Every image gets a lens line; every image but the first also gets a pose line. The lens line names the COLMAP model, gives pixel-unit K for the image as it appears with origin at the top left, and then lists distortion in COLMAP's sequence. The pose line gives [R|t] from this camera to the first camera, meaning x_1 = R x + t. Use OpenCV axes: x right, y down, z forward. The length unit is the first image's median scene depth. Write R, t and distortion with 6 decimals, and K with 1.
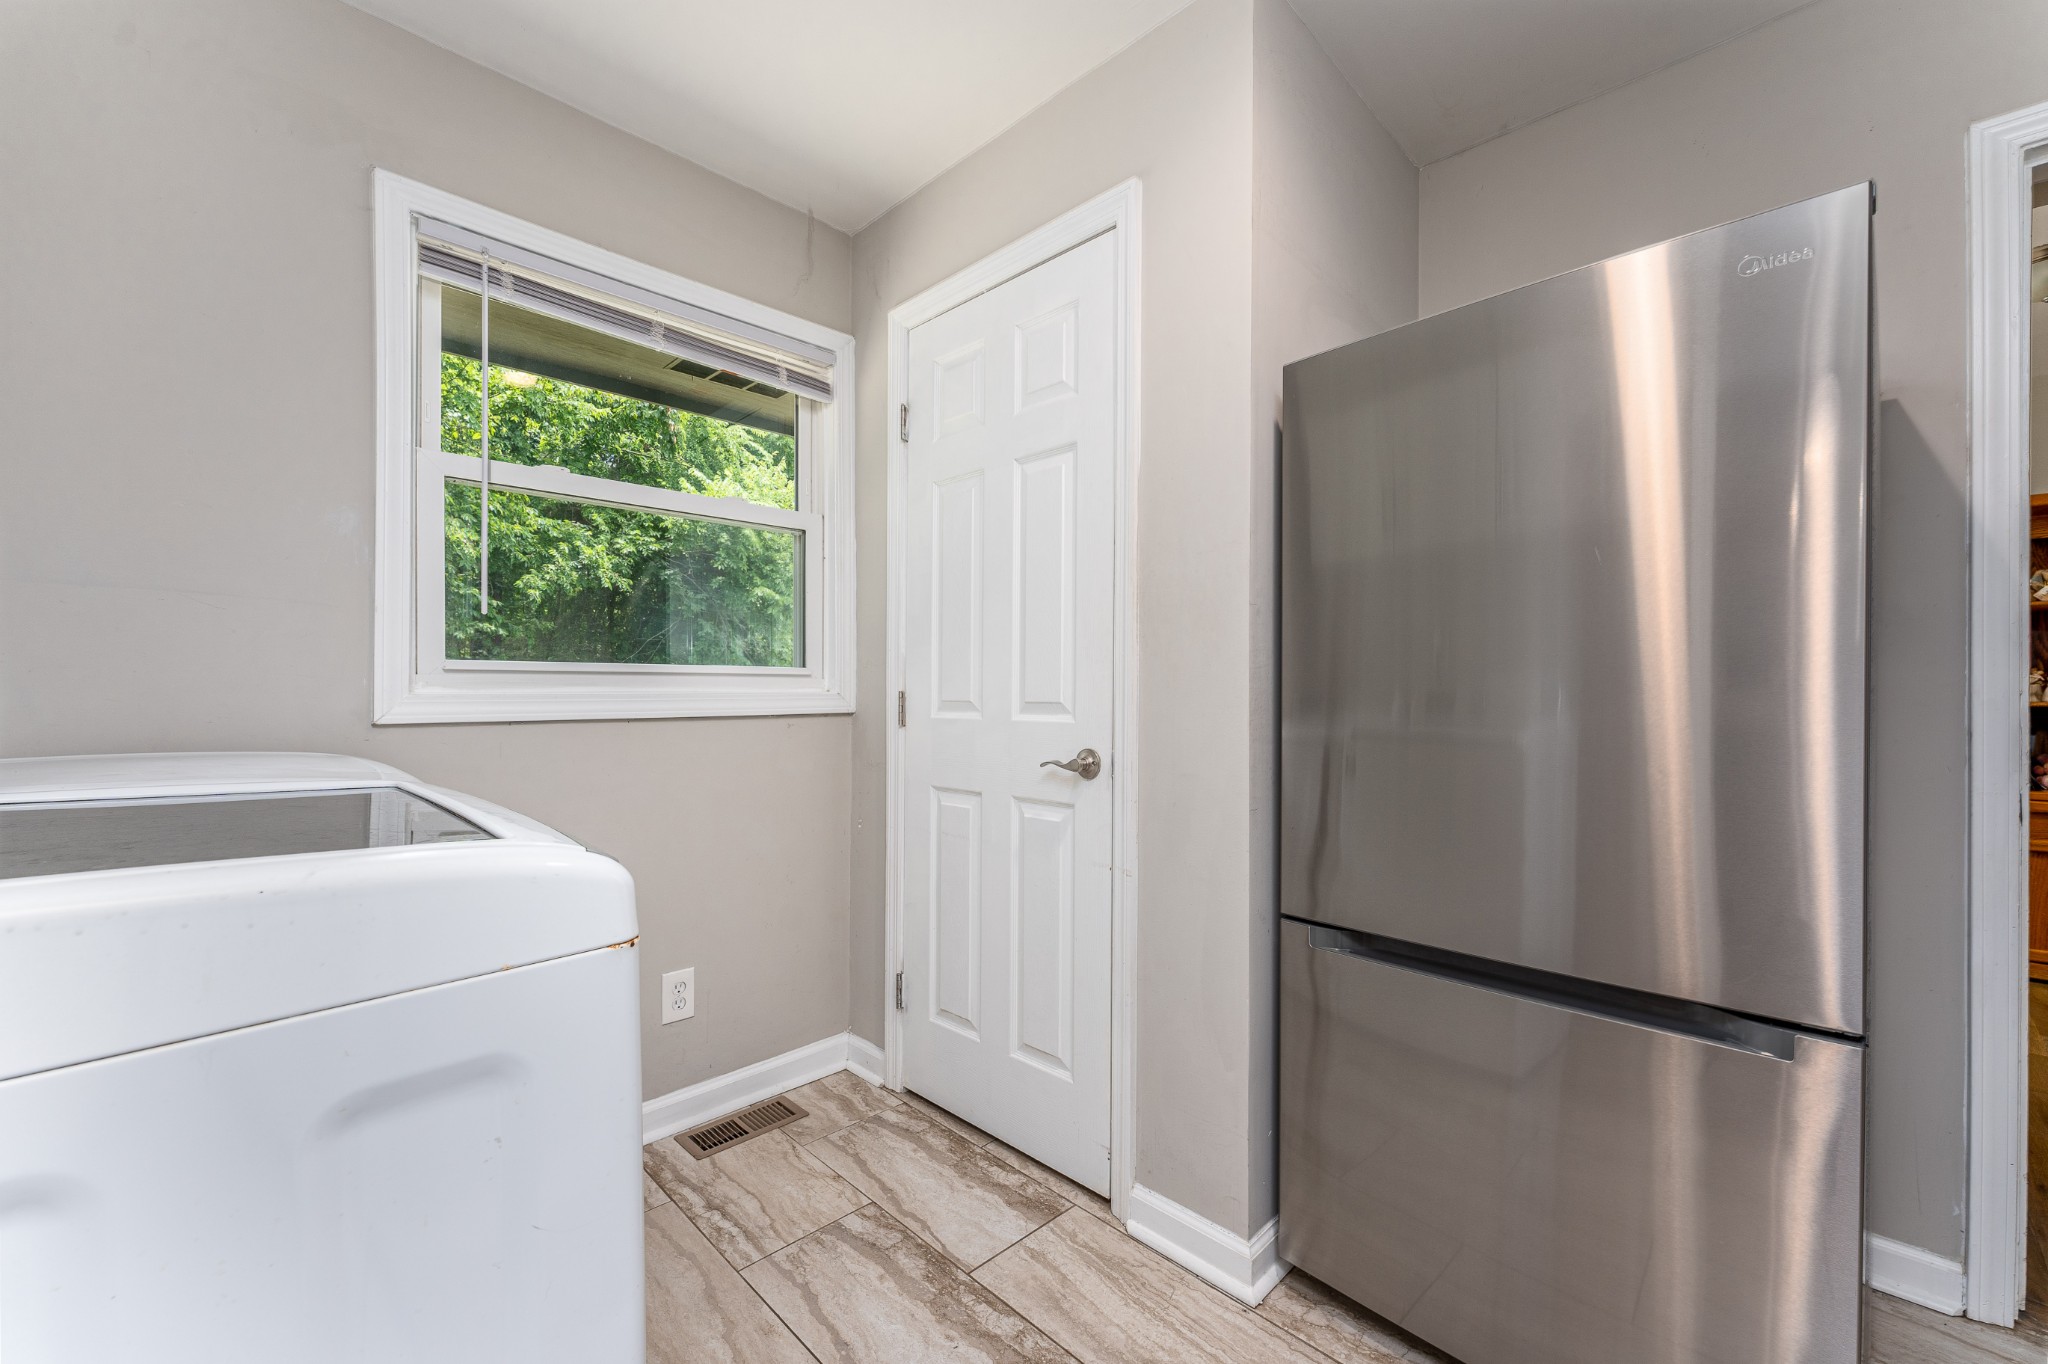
lens RADIAL K [[869.6, 0, 1021.9], [0, 869.6, 694.7], [0, 0, 1]] dist [0.000369, 0.000086]
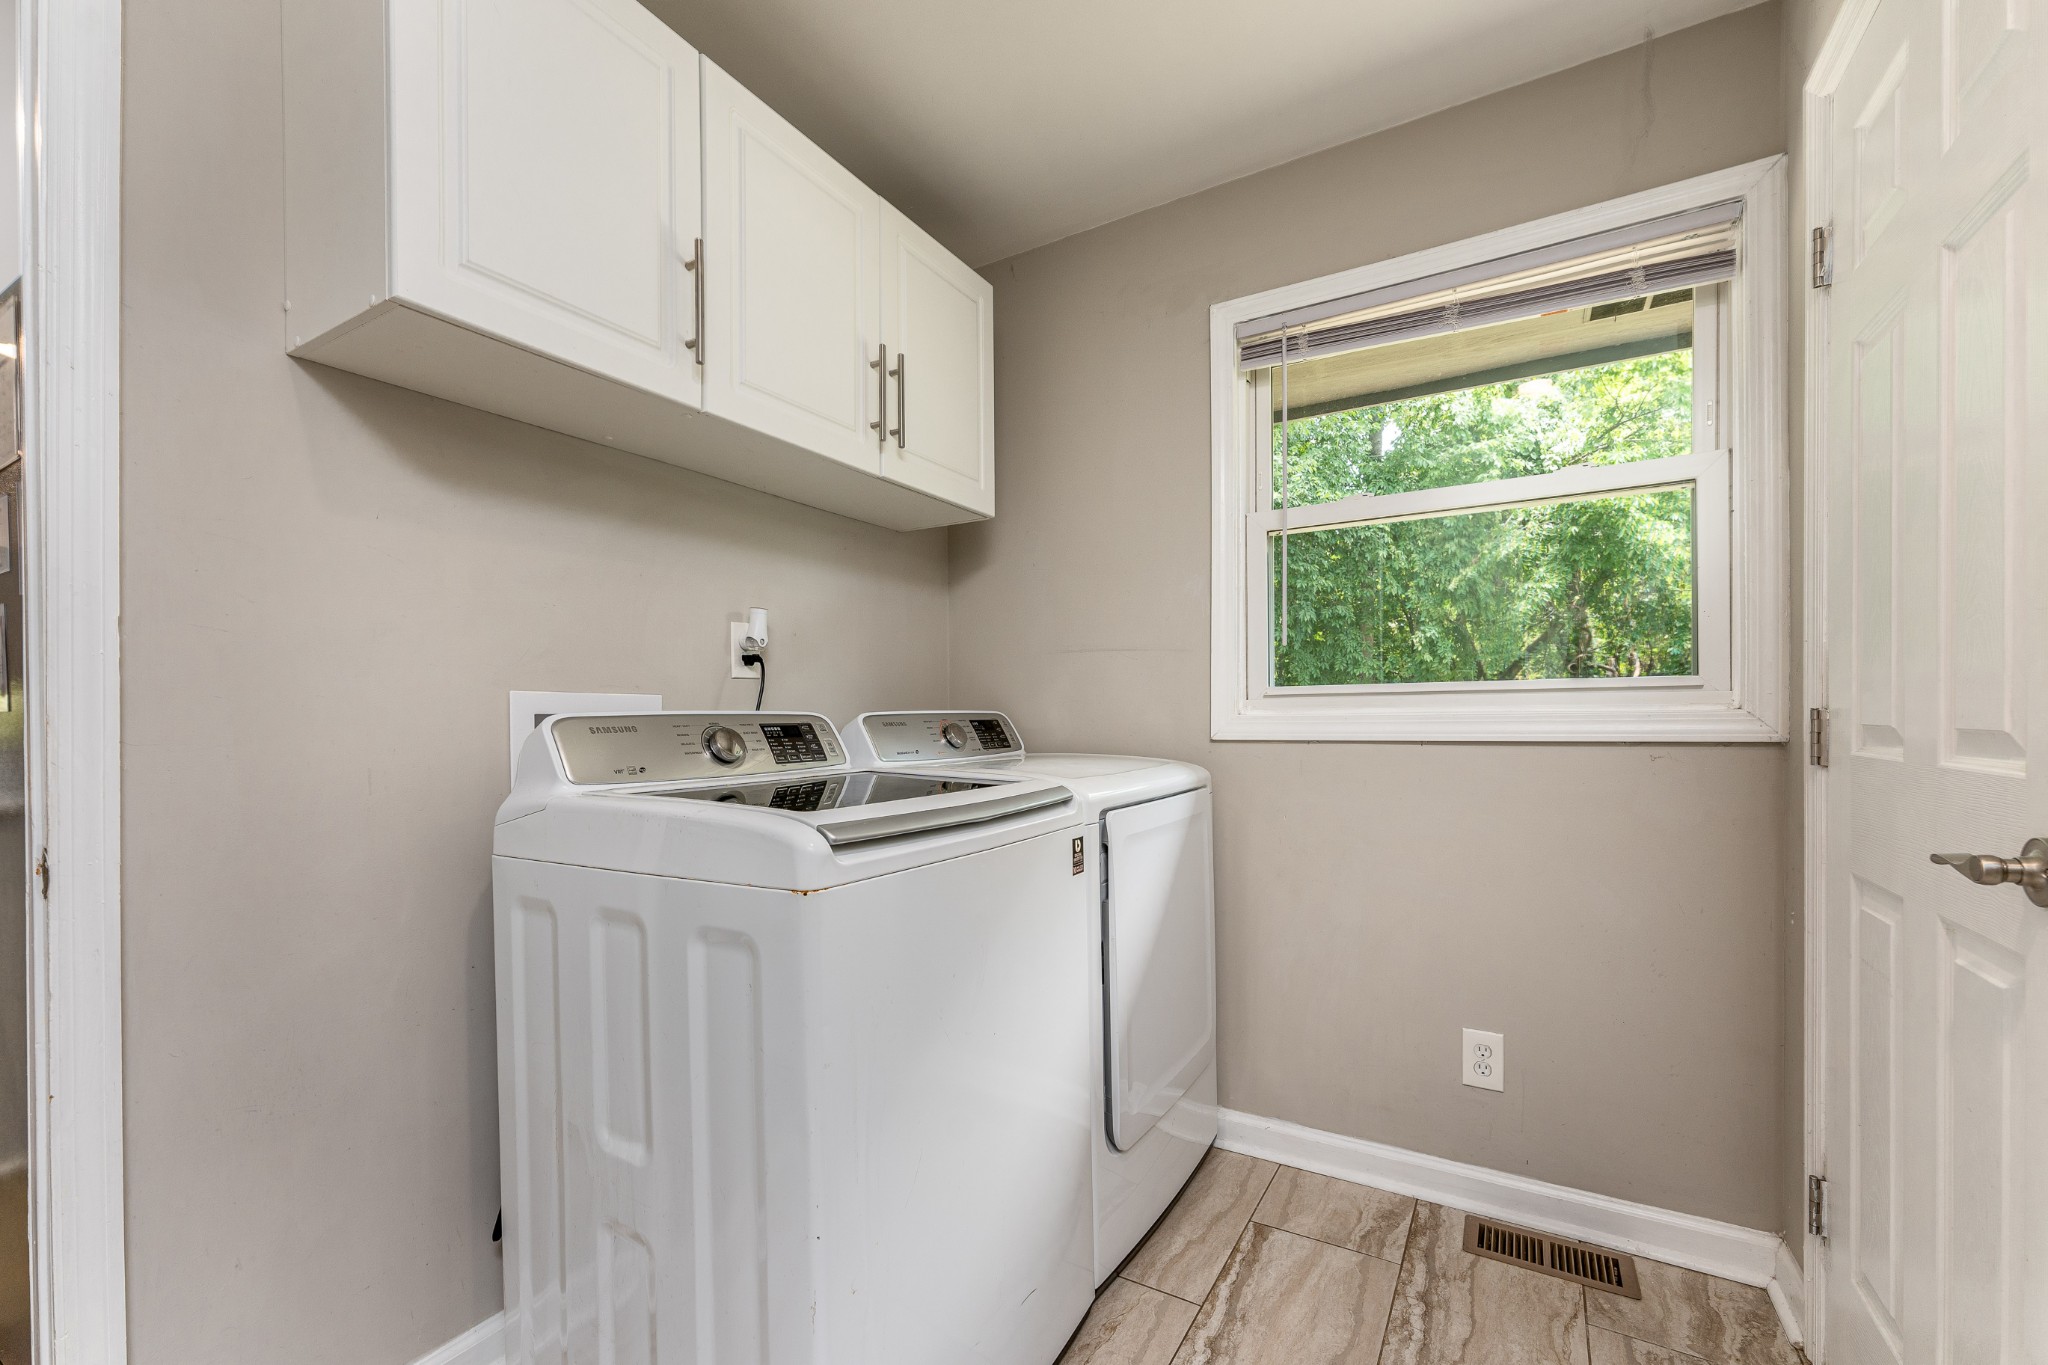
lens RADIAL K [[869.6, 0, 1012.2], [0, 869.6, 713.4], [0, 0, 1]] dist [0.000369, 0.000086]
pose [[0.202771, -0.000165, -0.979226, 0.378989], [0.007795, 0.999969, 0.001445, -0.007351], [0.979195, -0.007926, 0.202766, 0.375364]]
